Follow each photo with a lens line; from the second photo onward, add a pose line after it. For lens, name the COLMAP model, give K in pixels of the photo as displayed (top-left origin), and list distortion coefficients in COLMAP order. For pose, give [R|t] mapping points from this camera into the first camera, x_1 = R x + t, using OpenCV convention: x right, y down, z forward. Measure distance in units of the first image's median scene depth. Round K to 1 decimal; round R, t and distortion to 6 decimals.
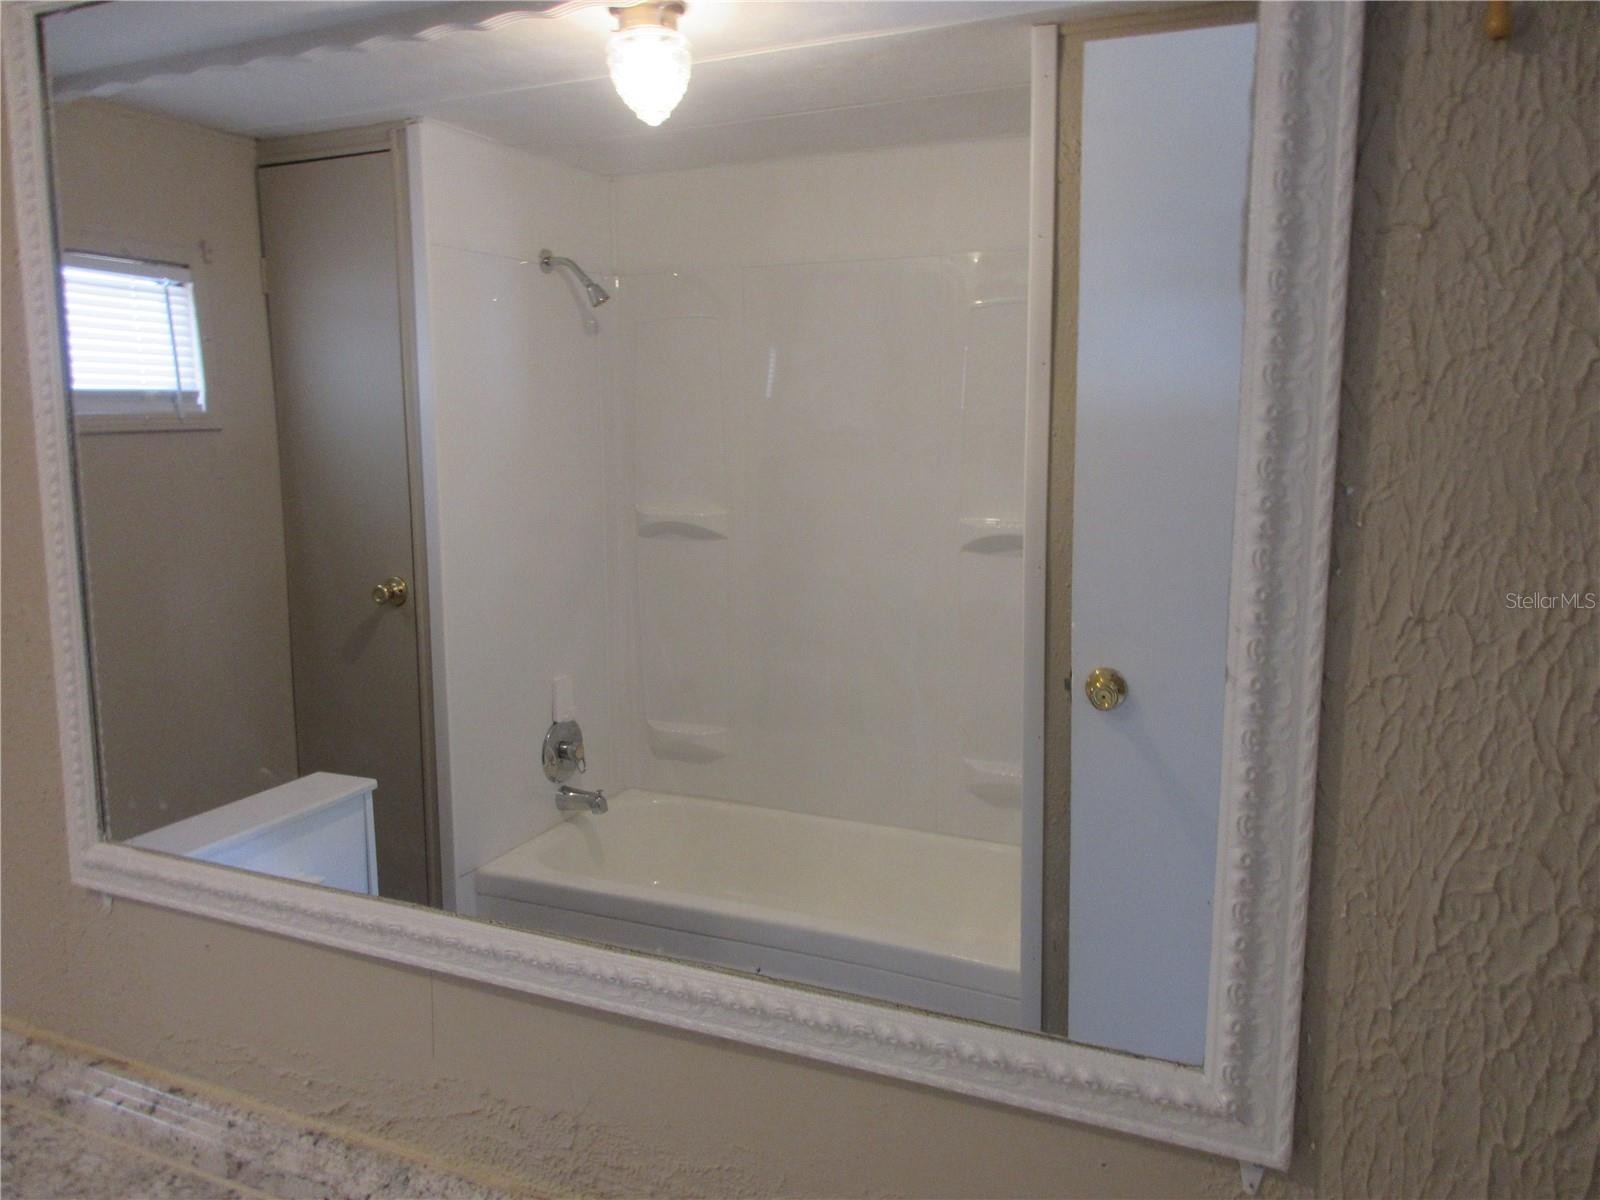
lens RADIAL K [[1181.5, 0, 802.3], [0, 1181.5, 593.7], [0, 0, 1]] dist [-0.008002, 0.002984]
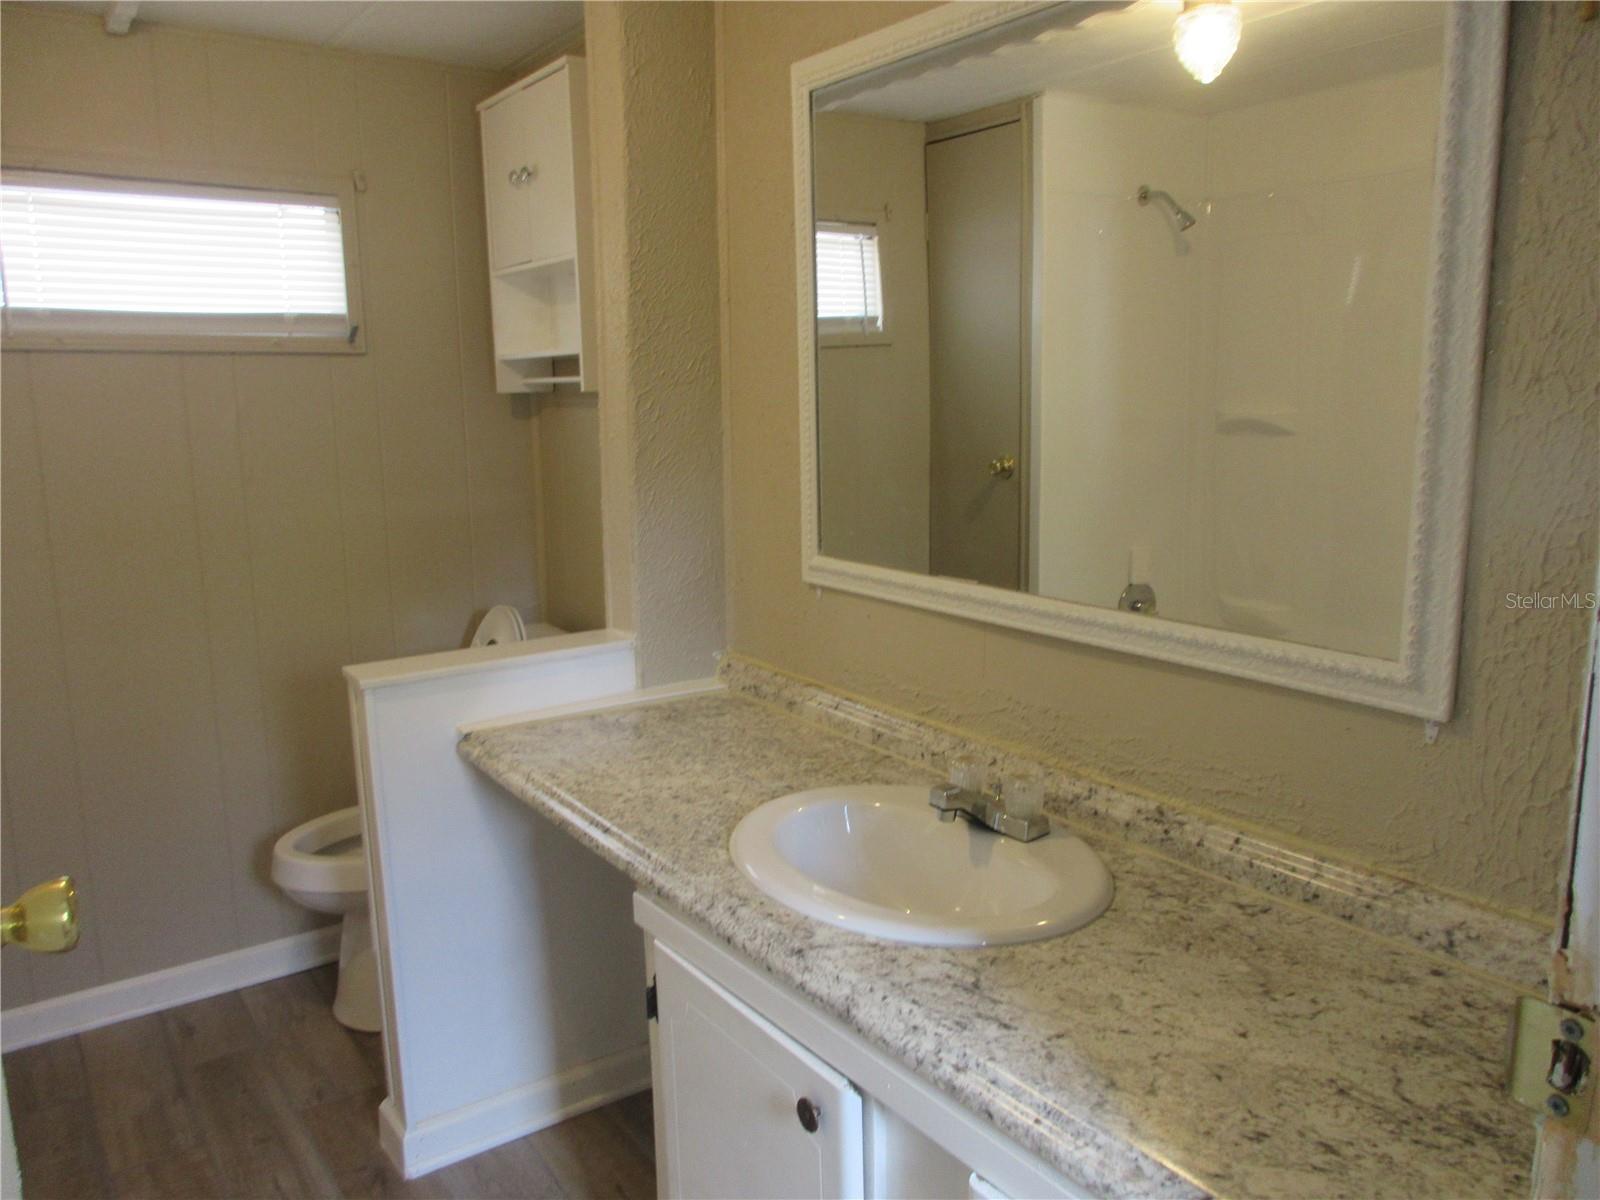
lens RADIAL K [[1181.5, 0, 802.3], [0, 1181.5, 593.7], [0, 0, 1]] dist [-0.008002, 0.002984]
pose [[0.863151, 0.072305, -0.499741, 0.289579], [-0.046817, 0.996891, 0.063373, 0.160235], [0.502770, -0.031304, 0.863853, -0.574358]]
